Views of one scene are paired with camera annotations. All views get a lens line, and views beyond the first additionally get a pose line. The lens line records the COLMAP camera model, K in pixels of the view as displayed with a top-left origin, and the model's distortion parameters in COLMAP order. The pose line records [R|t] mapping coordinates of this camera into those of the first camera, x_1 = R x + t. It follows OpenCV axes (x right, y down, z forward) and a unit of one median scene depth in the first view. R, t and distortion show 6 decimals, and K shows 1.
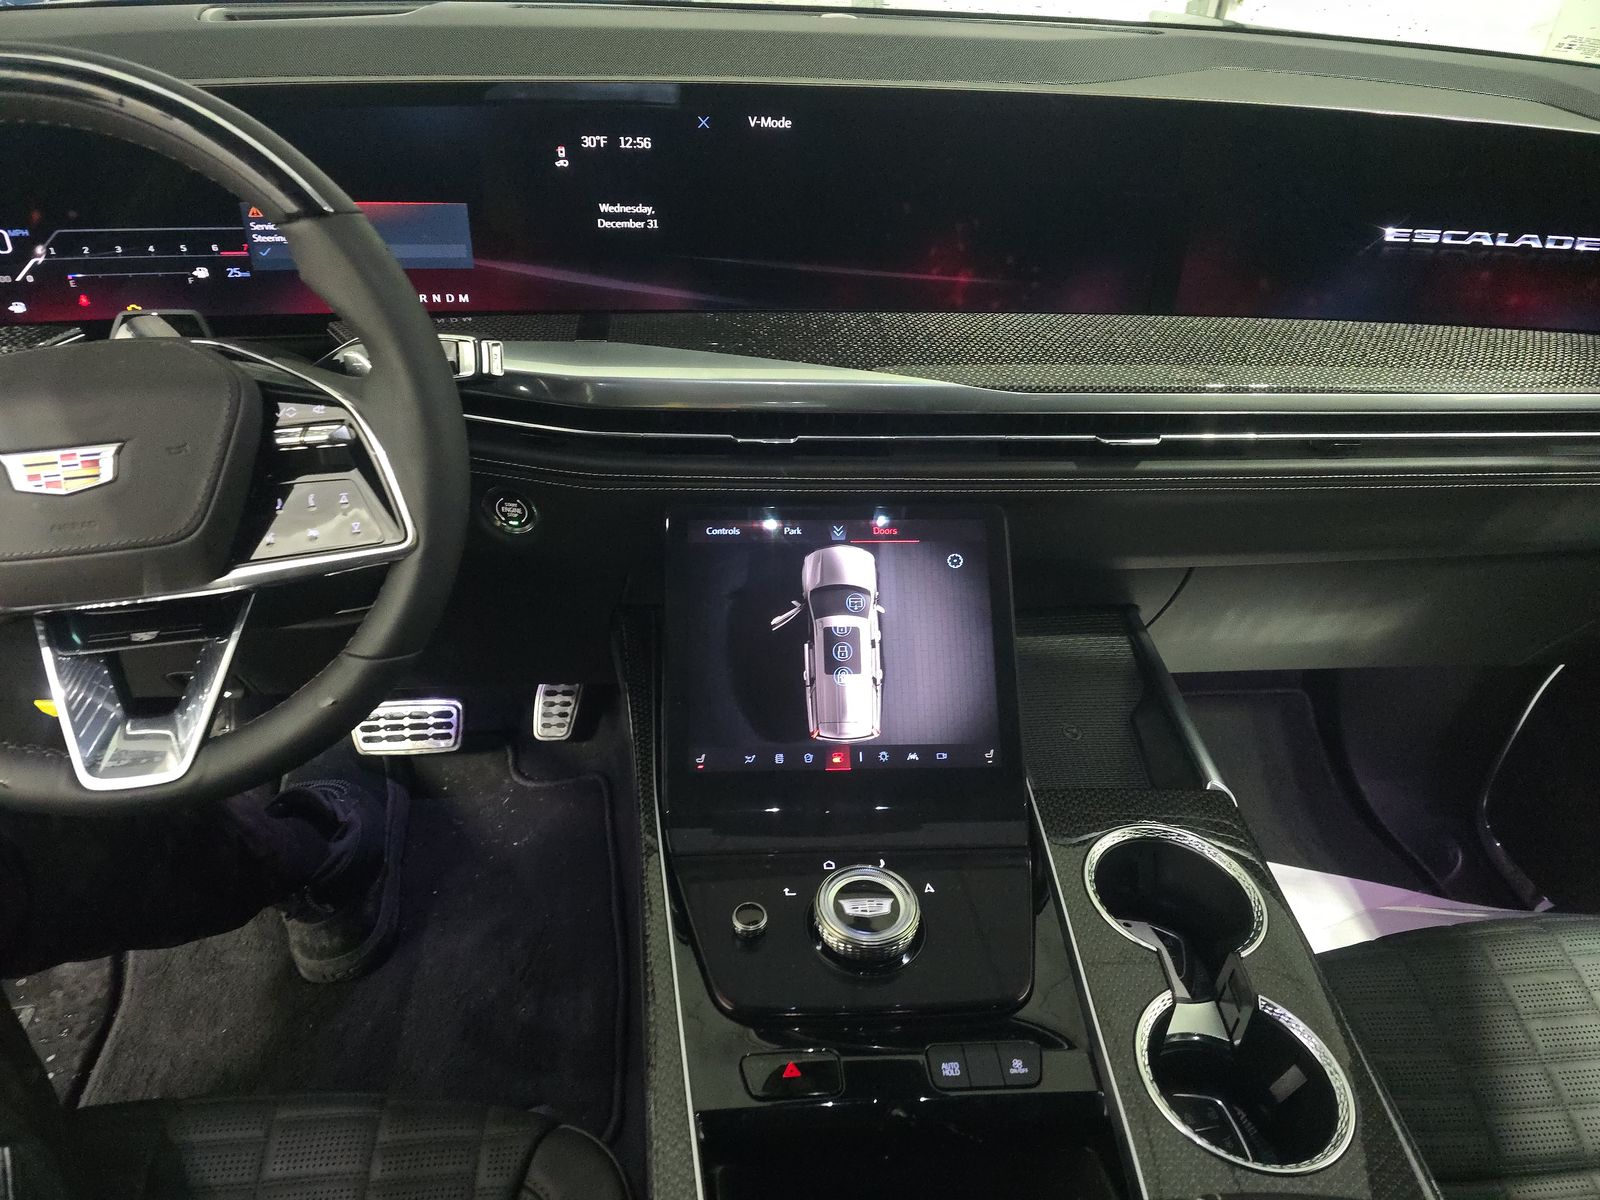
lens RADIAL K [[1069.1, 0, 789.2], [0, 1069.1, 609.5], [0, 0, 1]] dist [0.083653, -0.076264]
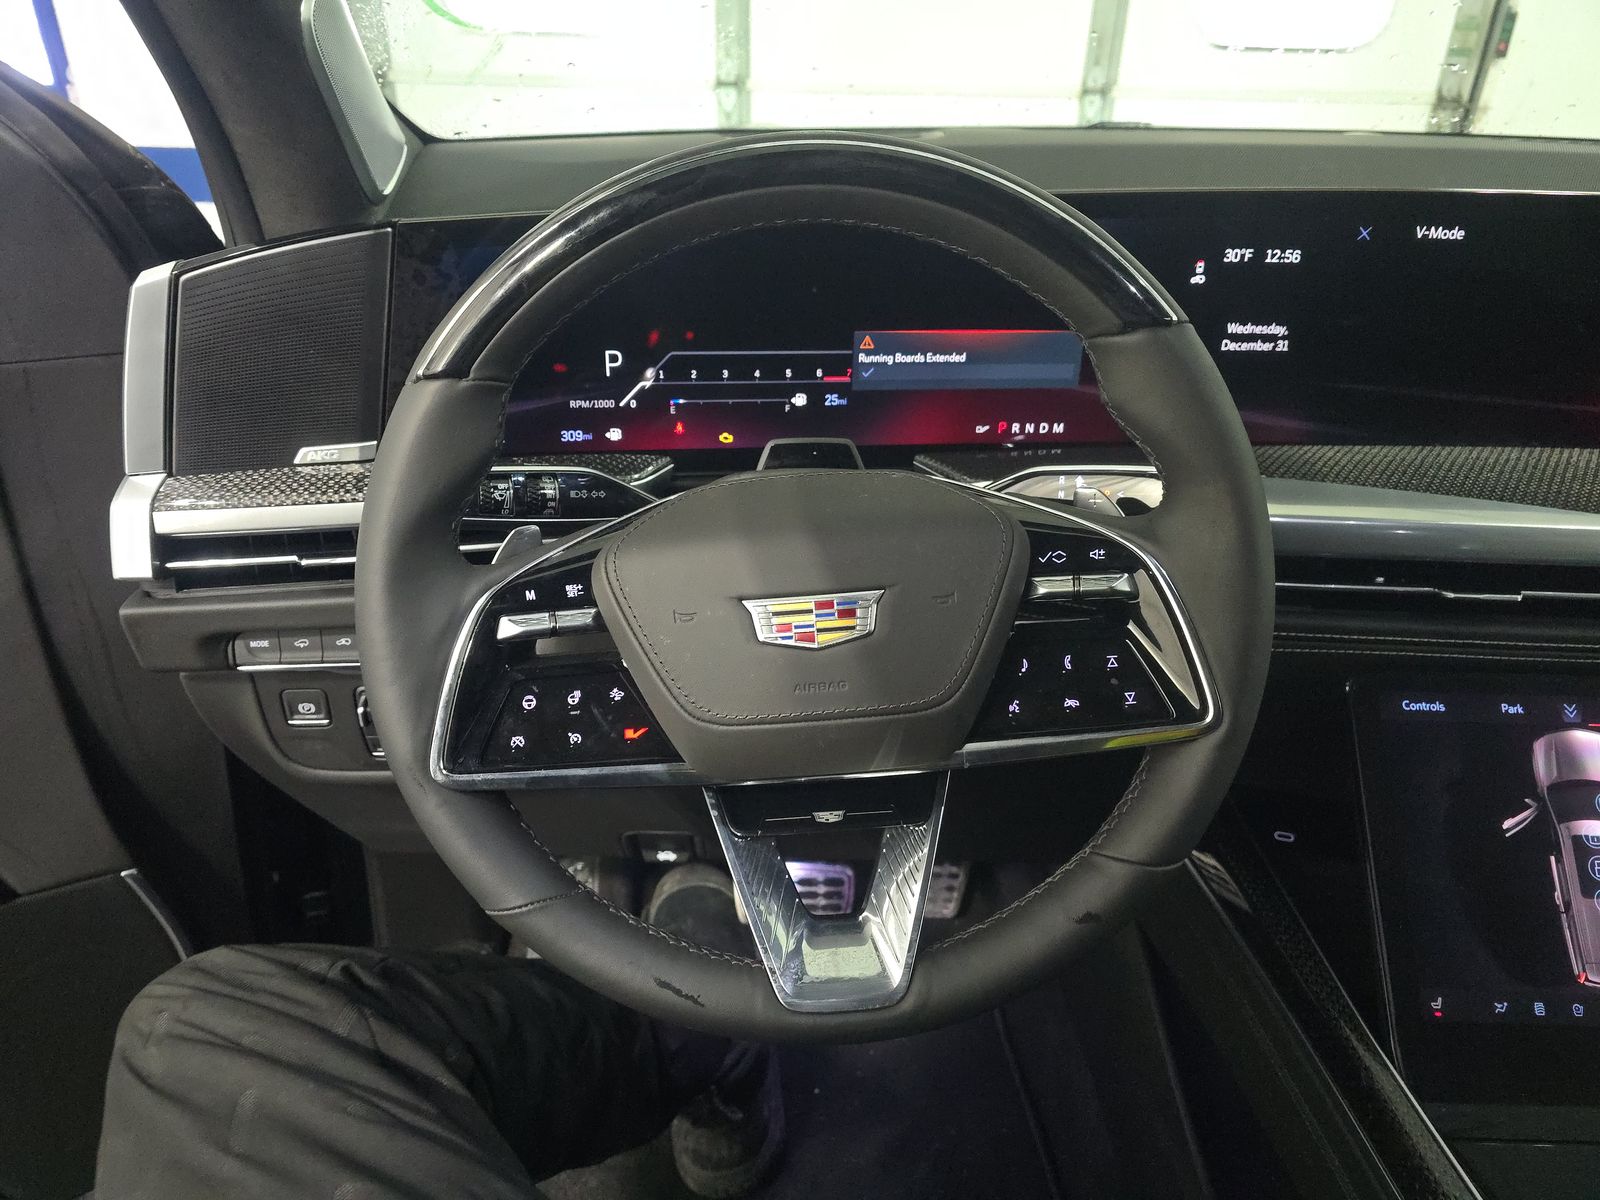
lens RADIAL K [[1069.1, 0, 789.2], [0, 1069.1, 609.5], [0, 0, 1]] dist [0.083653, -0.076264]
pose [[0.995726, 0.028763, -0.087768, -0.464788], [-0.039593, 0.991459, -0.124264, -0.024524], [0.083444, 0.127208, 0.988360, 0.140147]]
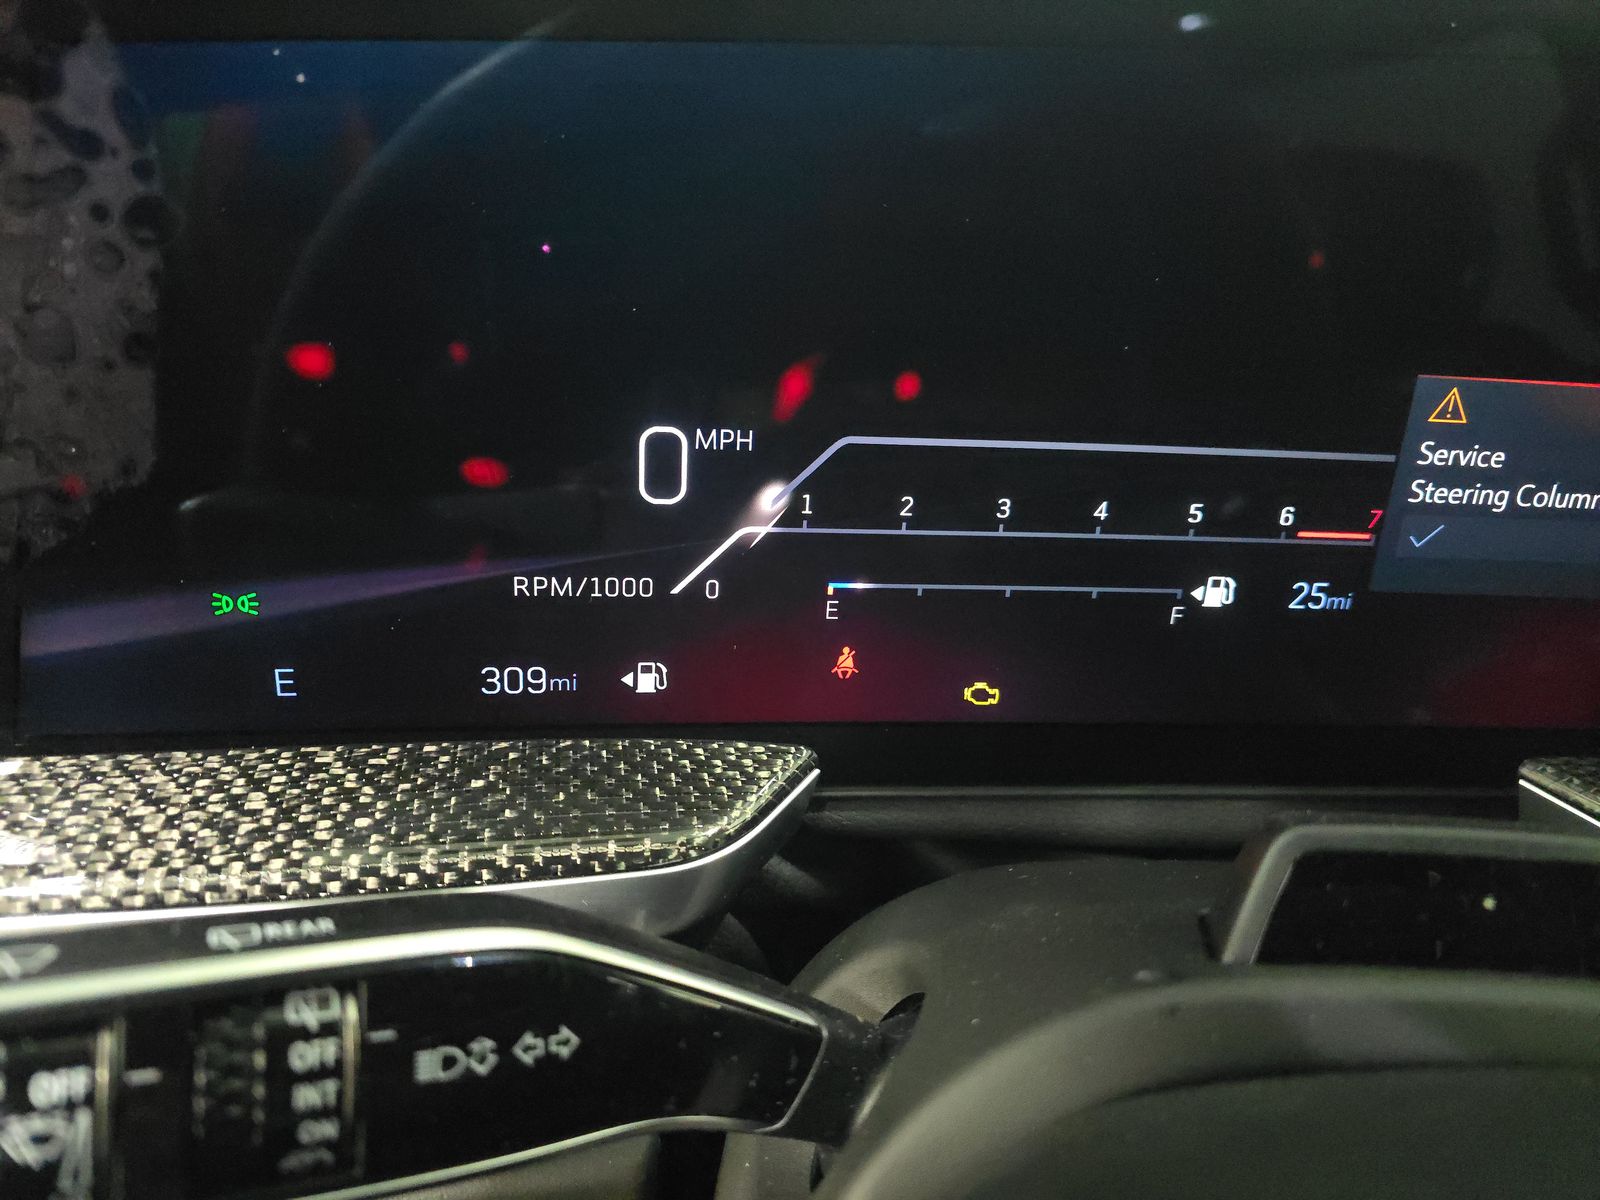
lens RADIAL K [[1069.1, 0, 789.2], [0, 1069.1, 609.5], [0, 0, 1]] dist [0.083653, -0.076264]
pose [[0.987617, 0.083977, -0.132516, -0.614855], [-0.104531, 0.982102, -0.156680, -0.246110], [0.116987, 0.168592, 0.978719, 0.700132]]
